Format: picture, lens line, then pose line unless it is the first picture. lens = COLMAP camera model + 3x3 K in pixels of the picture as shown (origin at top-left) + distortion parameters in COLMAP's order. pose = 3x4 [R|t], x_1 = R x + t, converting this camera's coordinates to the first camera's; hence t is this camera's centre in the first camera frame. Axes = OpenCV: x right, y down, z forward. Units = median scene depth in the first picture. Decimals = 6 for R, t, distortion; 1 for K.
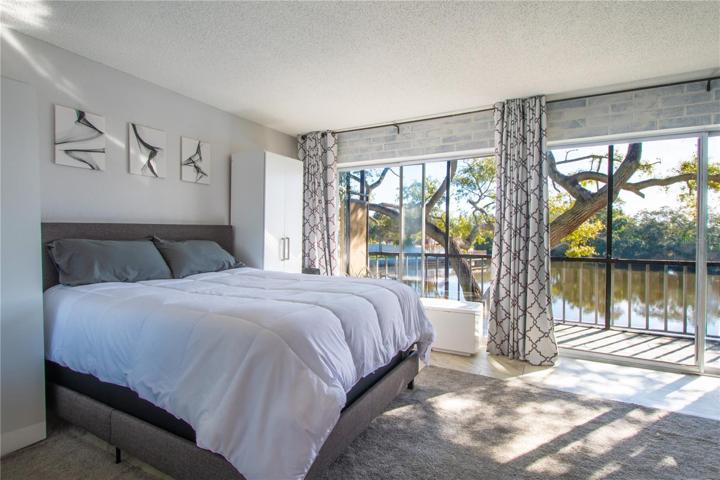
lens RADIAL K [[352.1, 0, 359.2], [0, 352.1, 235.8], [0, 0, 1]] dist [0.001027, -0.000255]
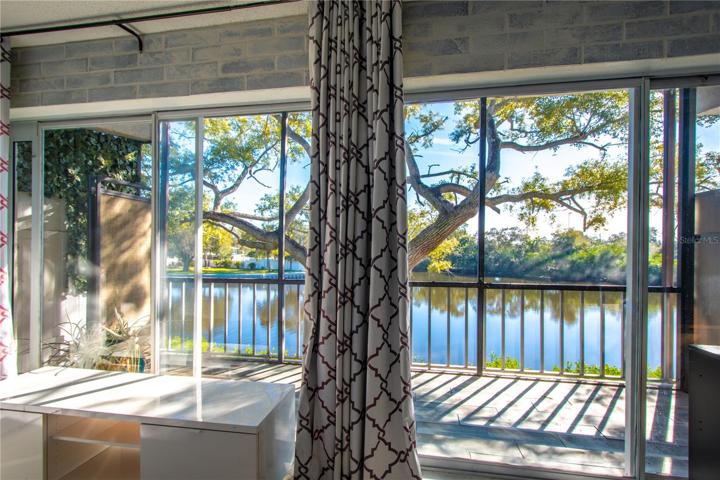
lens RADIAL K [[325.5, 0, 362.1], [0, 325.5, 248.2], [0, 0, 1]] dist [-0.000378, -0.000368]
pose [[0.944902, 0.001578, 0.327351, 0.314168], [0.001253, 0.999964, -0.008439, -0.006676], [-0.327352, 0.008384, 0.944865, 0.561636]]
